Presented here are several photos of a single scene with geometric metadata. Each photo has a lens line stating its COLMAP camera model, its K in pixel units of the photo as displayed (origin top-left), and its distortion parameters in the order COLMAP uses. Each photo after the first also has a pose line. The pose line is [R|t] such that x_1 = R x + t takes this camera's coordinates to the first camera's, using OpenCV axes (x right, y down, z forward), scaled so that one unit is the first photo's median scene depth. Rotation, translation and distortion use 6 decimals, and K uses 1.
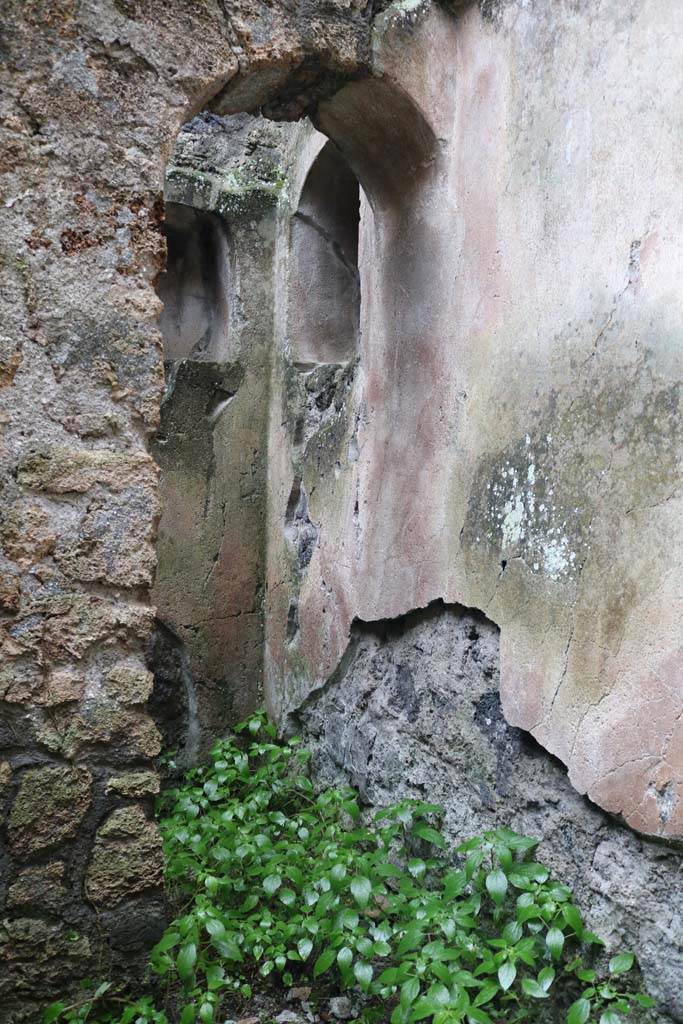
lens RADIAL K [[843.5, 0, 334.5], [0, 843.5, 514.0], [0, 0, 1]] dist [-0.147838, 0.117091]
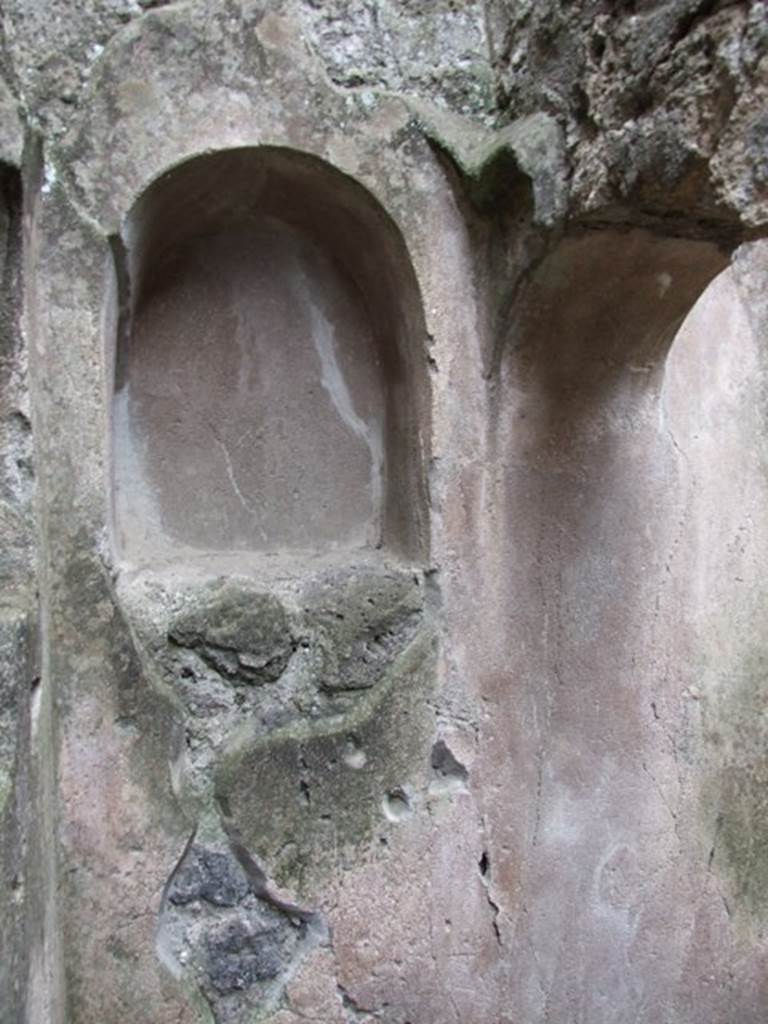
lens RADIAL K [[838.1, 0, 389.7], [0, 838.1, 510.9], [0, 0, 1]] dist [-0.060441, 0.051521]
pose [[0.166164, -0.058124, 0.984384, -0.715042], [-0.012070, 0.998067, 0.060969, -0.376741], [-0.986024, -0.022013, 0.165141, 1.194533]]
